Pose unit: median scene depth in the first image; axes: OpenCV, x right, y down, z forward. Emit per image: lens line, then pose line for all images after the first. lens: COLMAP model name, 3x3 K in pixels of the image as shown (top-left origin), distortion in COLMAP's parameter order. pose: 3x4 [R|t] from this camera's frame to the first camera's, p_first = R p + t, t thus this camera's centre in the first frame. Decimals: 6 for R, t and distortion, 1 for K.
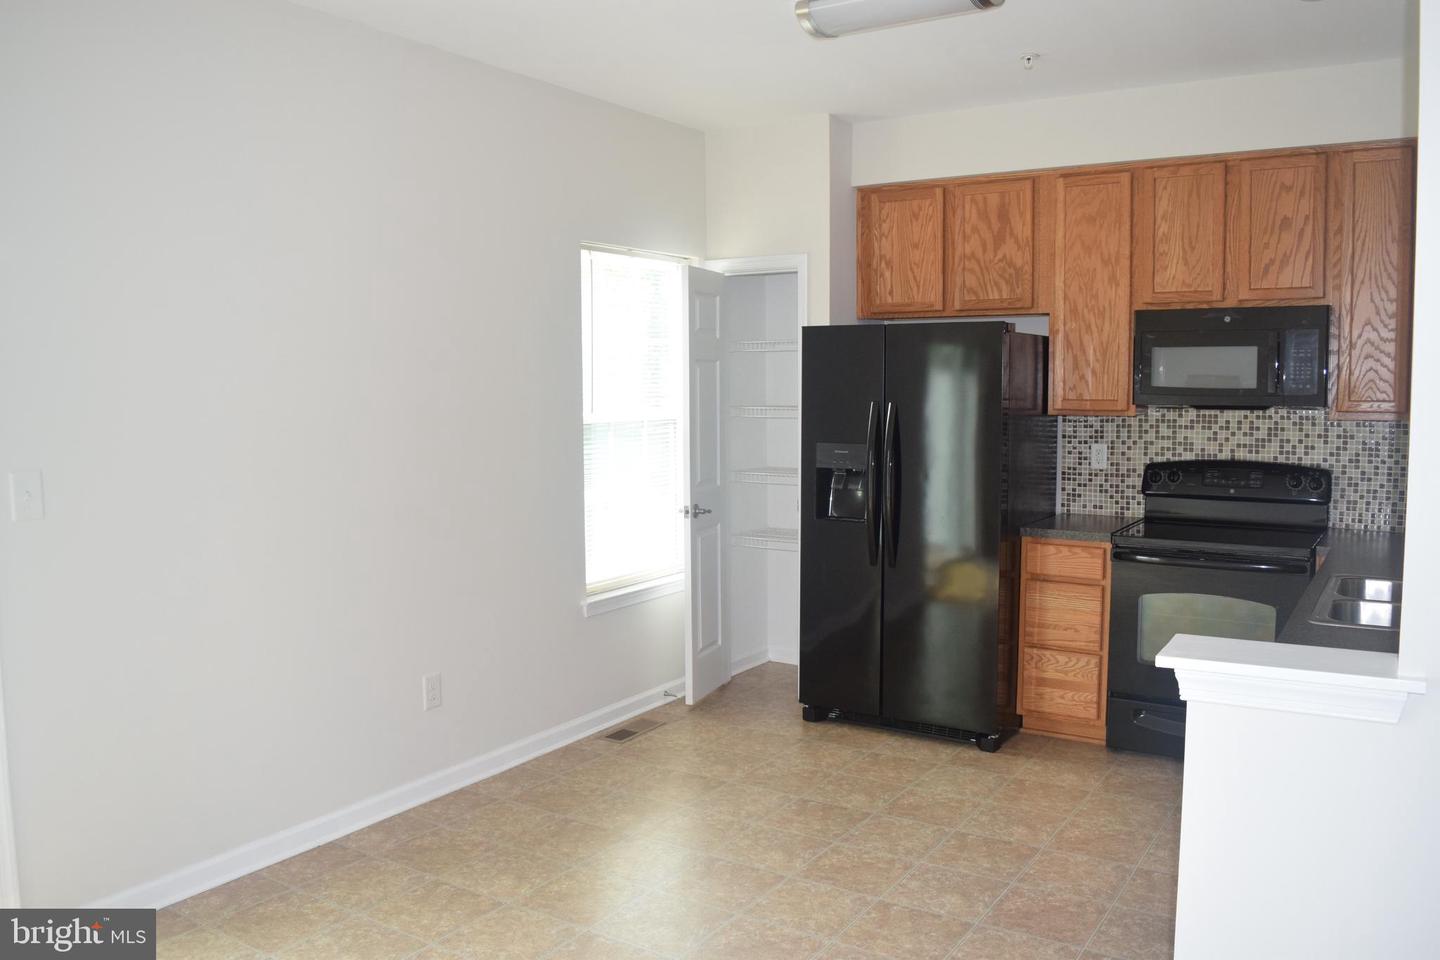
lens RADIAL K [[1126.9, 0, 715.6], [0, 1126.9, 479.0], [0, 0, 1]] dist [-0.096114, 0.022935]
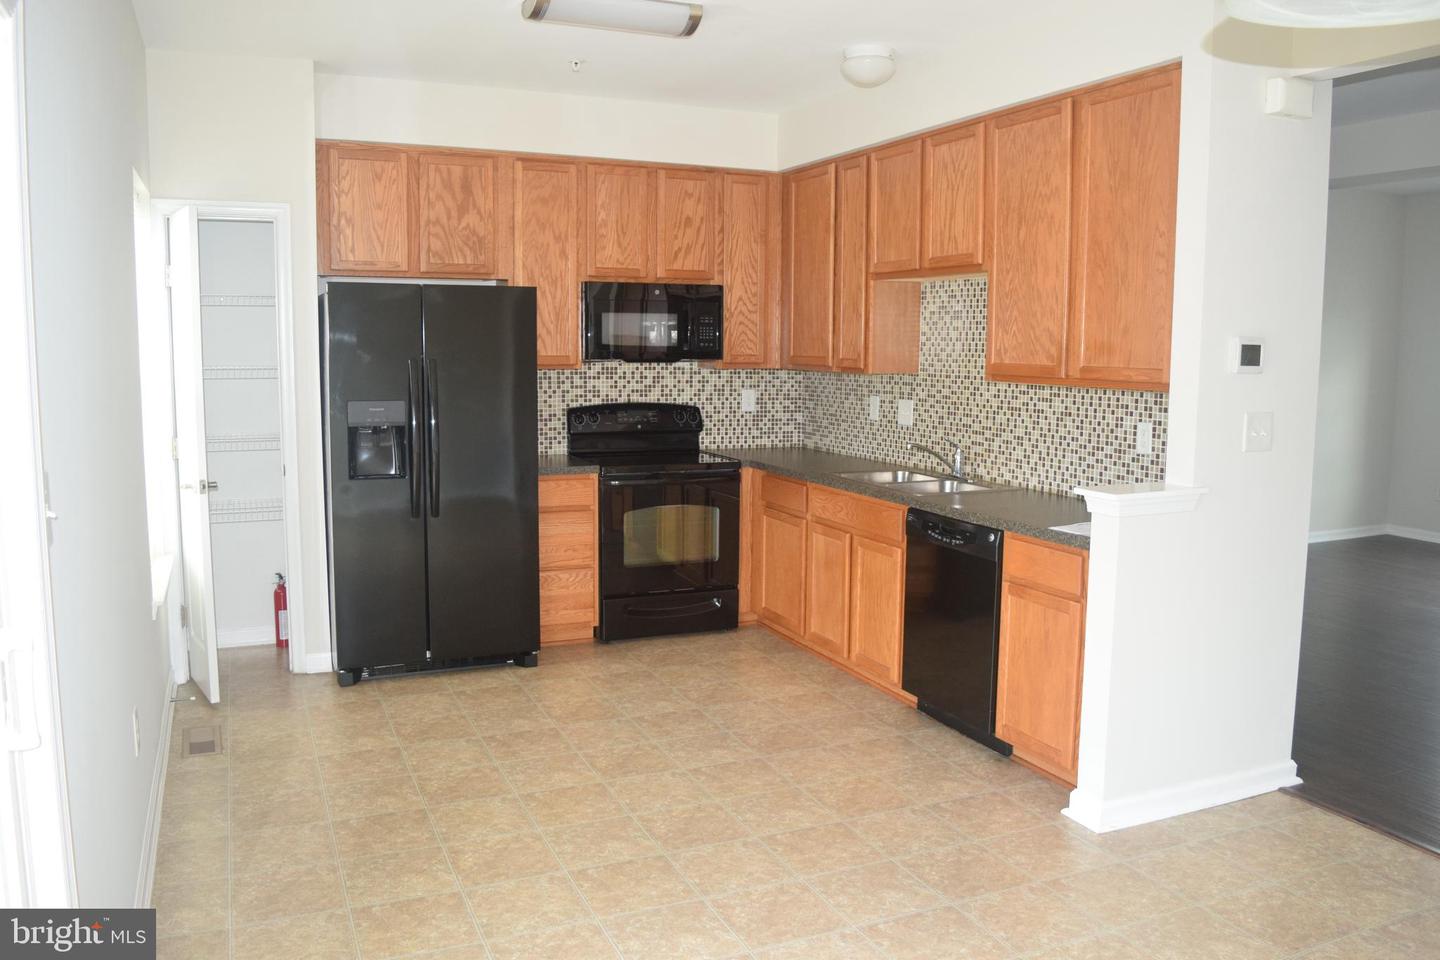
lens RADIAL K [[1126.9, 0, 714.0], [0, 1126.9, 478.5], [0, 0, 1]] dist [-0.096114, 0.022935]
pose [[0.551114, -0.088965, 0.829674, -0.563954], [0.061583, 0.995925, 0.065885, -0.009541], [-0.832154, 0.014784, 0.554347, 0.203727]]
